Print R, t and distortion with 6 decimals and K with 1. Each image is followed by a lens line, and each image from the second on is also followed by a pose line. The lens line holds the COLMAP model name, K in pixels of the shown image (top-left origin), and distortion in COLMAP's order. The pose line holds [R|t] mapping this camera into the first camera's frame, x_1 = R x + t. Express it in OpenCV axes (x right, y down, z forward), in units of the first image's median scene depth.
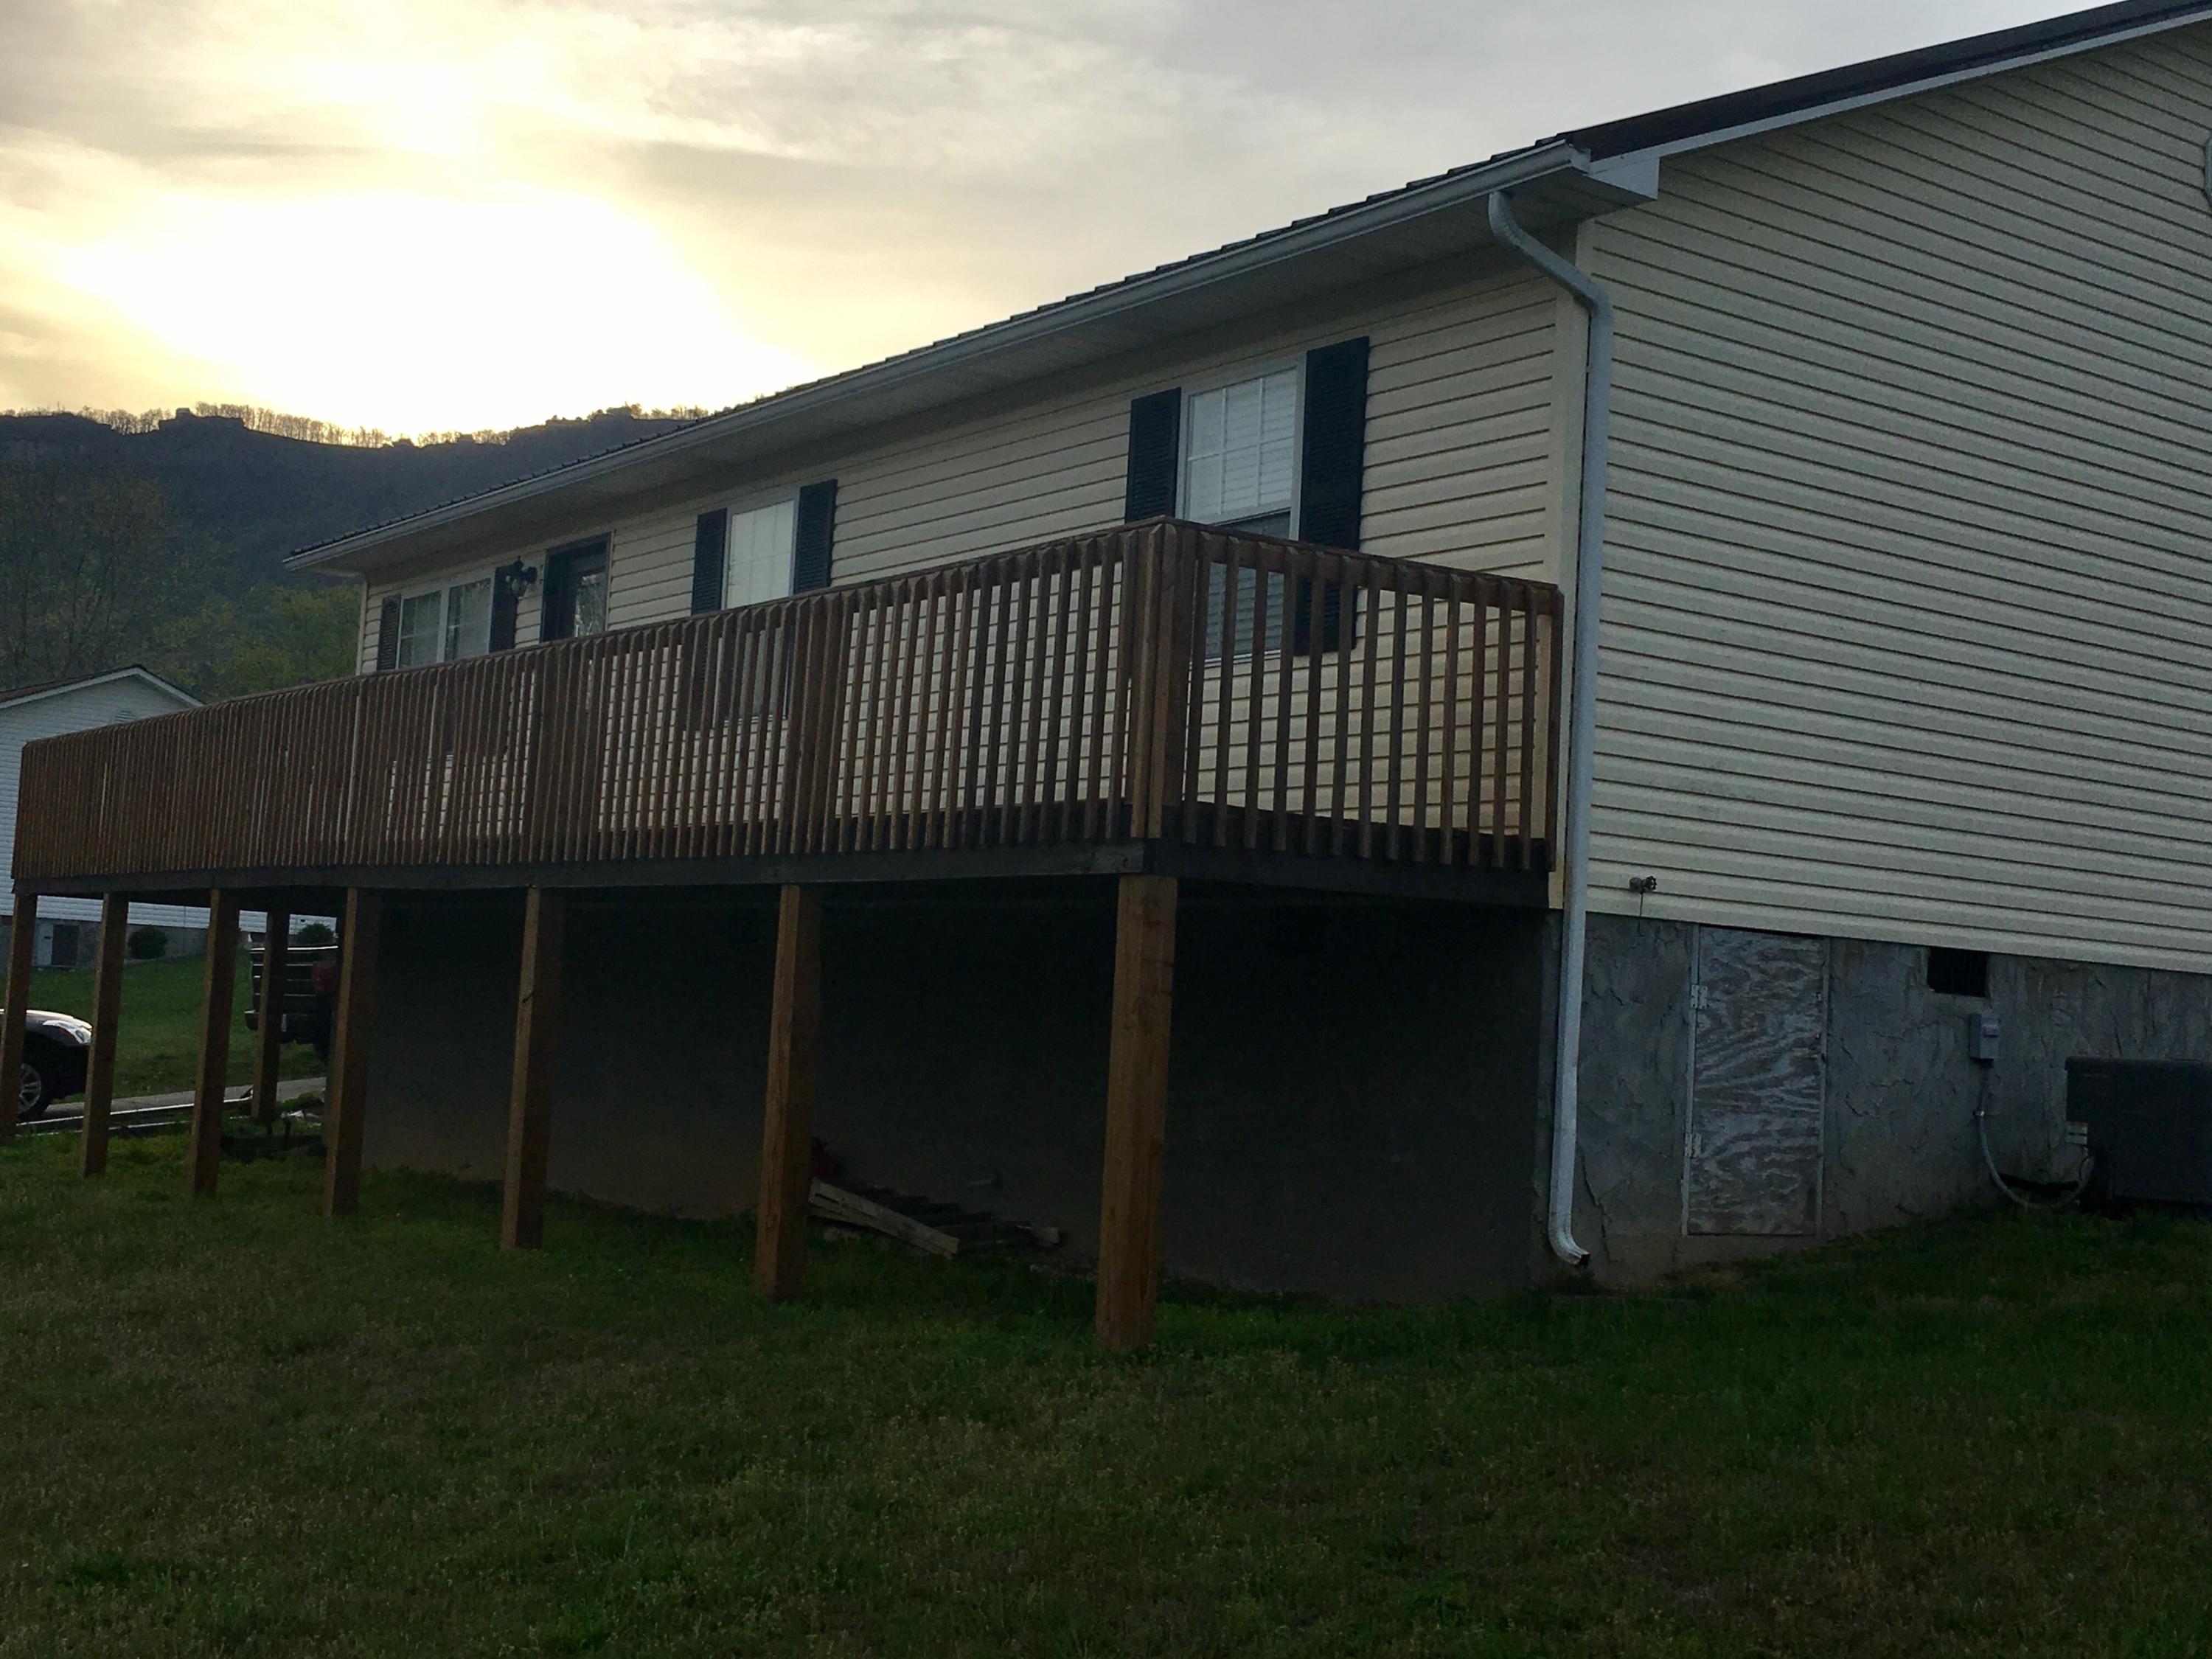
lens RADIAL K [[2636.8, 0, 1106.0], [0, 2636.8, 829.5], [0, 0, 1]] dist [0.032154, 0.038487]
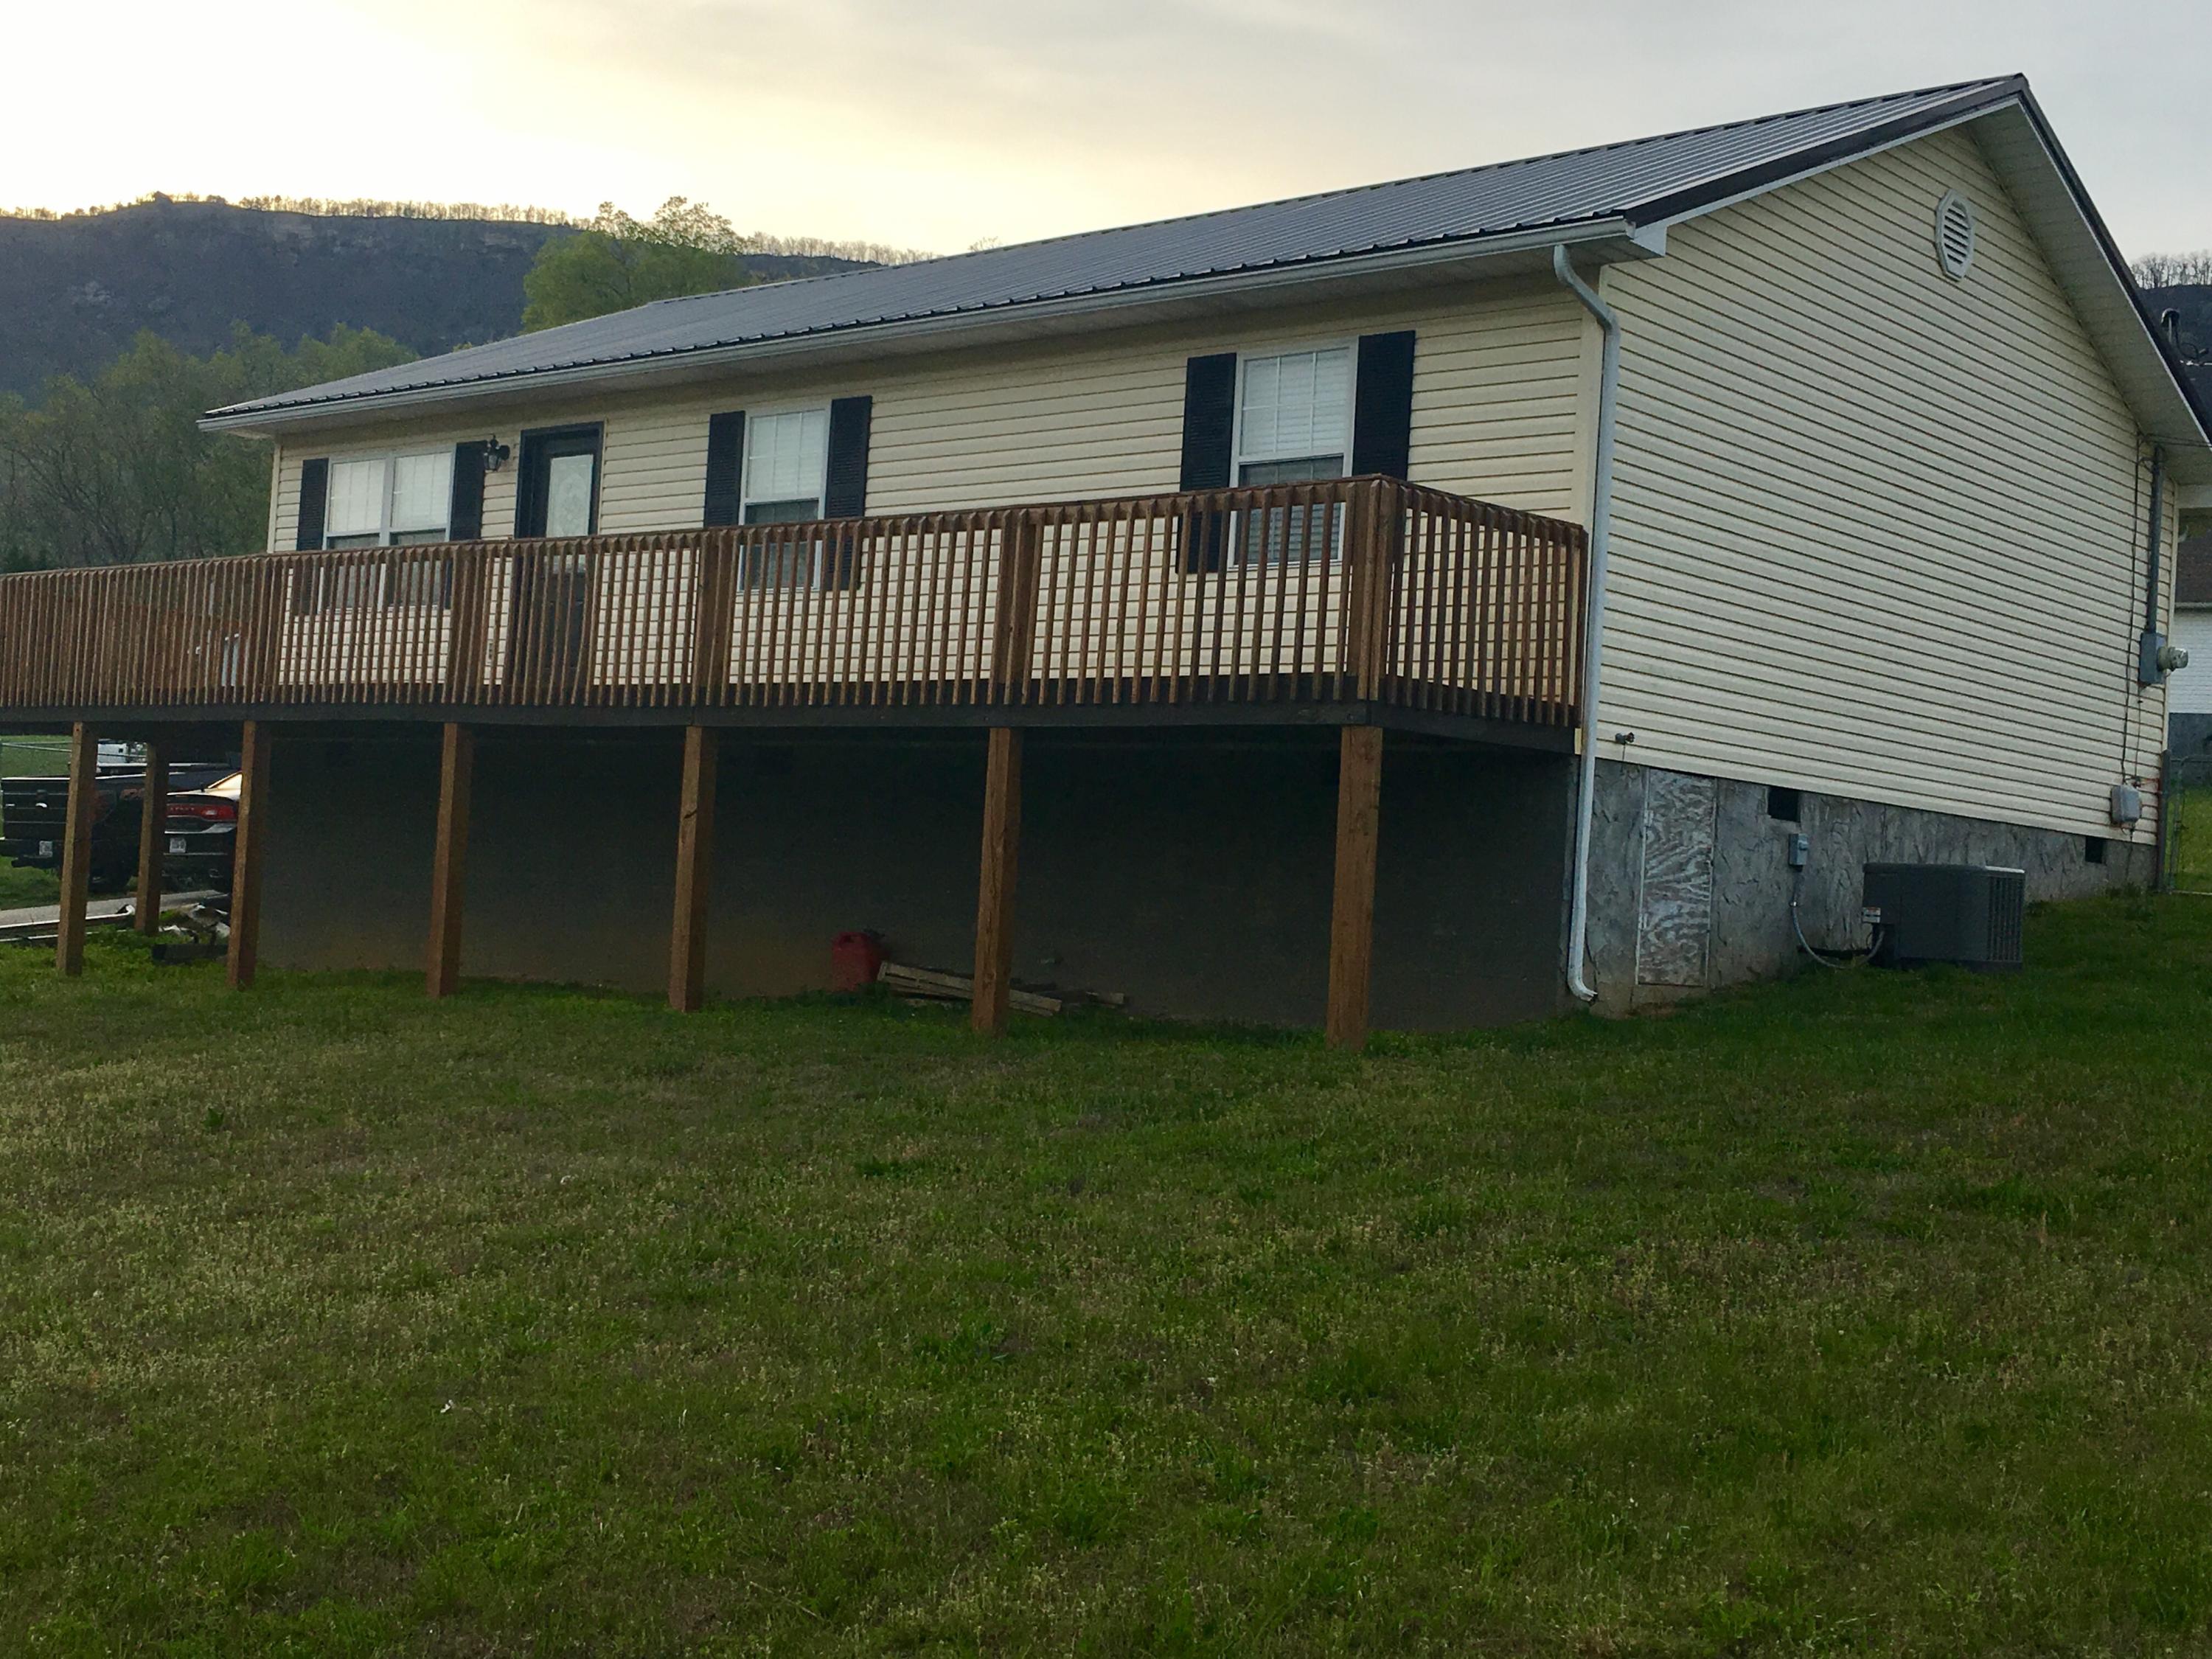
lens RADIAL K [[2636.8, 0, 1106.0], [0, 2636.8, 829.5], [0, 0, 1]] dist [0.032154, 0.038487]
pose [[0.971961, 0.008865, 0.234976, -0.387804], [-0.022005, 0.998333, 0.053357, 0.000179], [-0.234111, -0.057031, 0.970536, -0.306731]]
